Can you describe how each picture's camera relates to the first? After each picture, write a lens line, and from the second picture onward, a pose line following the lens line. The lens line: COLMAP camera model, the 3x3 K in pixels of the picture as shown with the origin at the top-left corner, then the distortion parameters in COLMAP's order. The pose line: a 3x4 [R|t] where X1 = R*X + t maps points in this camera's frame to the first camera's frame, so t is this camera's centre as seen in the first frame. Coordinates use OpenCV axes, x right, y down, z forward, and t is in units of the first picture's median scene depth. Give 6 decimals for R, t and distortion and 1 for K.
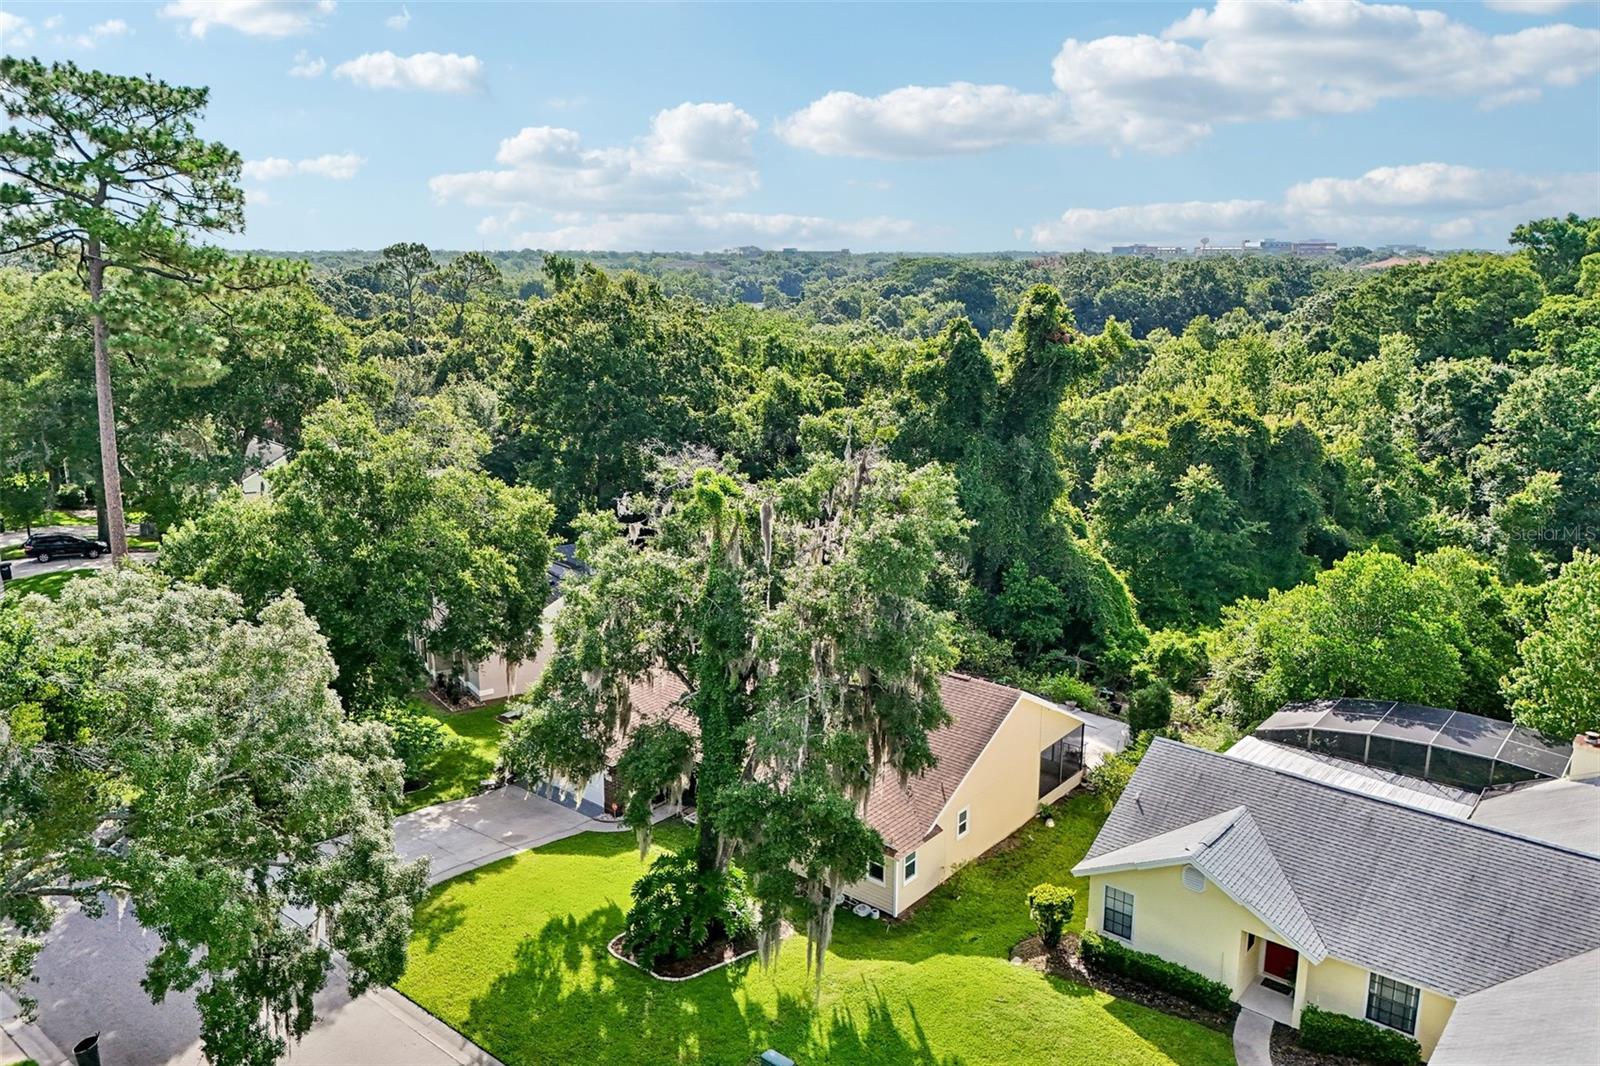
lens RADIAL K [[1181.0, 0, 800.0], [0, 1181.0, 533.0], [0, 0, 1]] dist [0.101580, -0.122291]
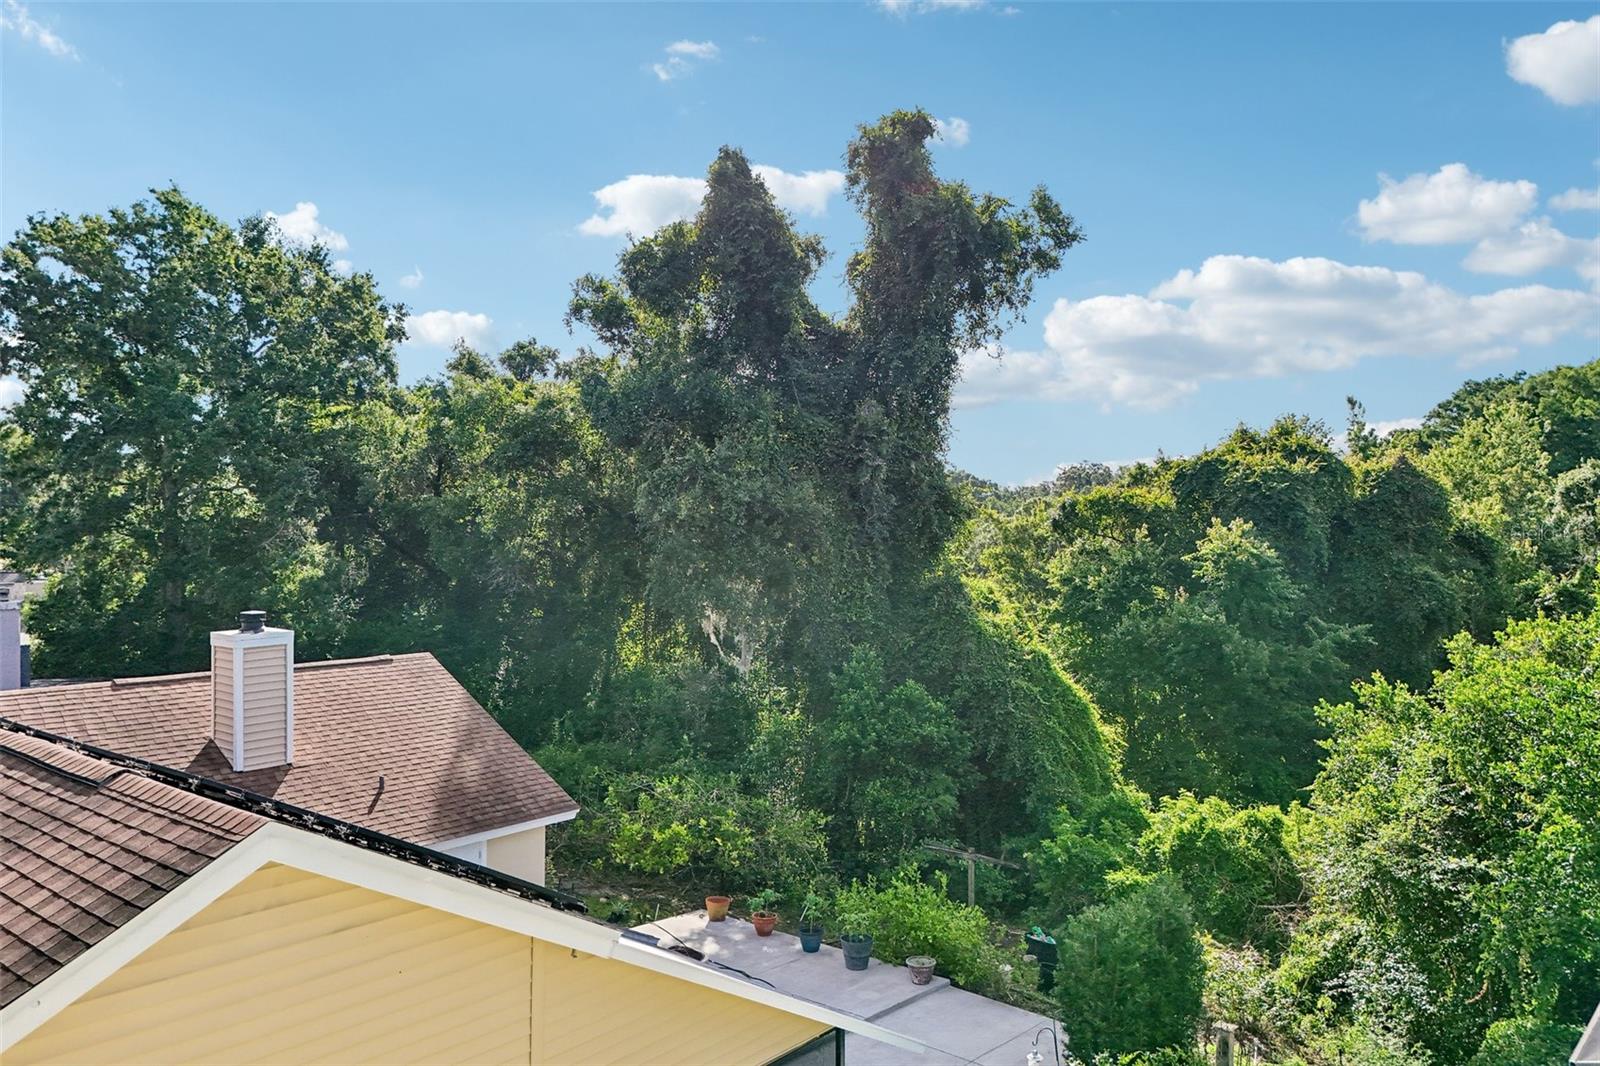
lens RADIAL K [[1148.3, 0, 800.0], [0, 1148.3, 533.0], [0, 0, 1]] dist [0.108295, -0.100465]
pose [[0.999595, -0.002246, -0.028358, 0.173860], [-0.004319, 0.973337, -0.229339, 0.084965], [0.028117, 0.229369, 0.972933, 0.543550]]
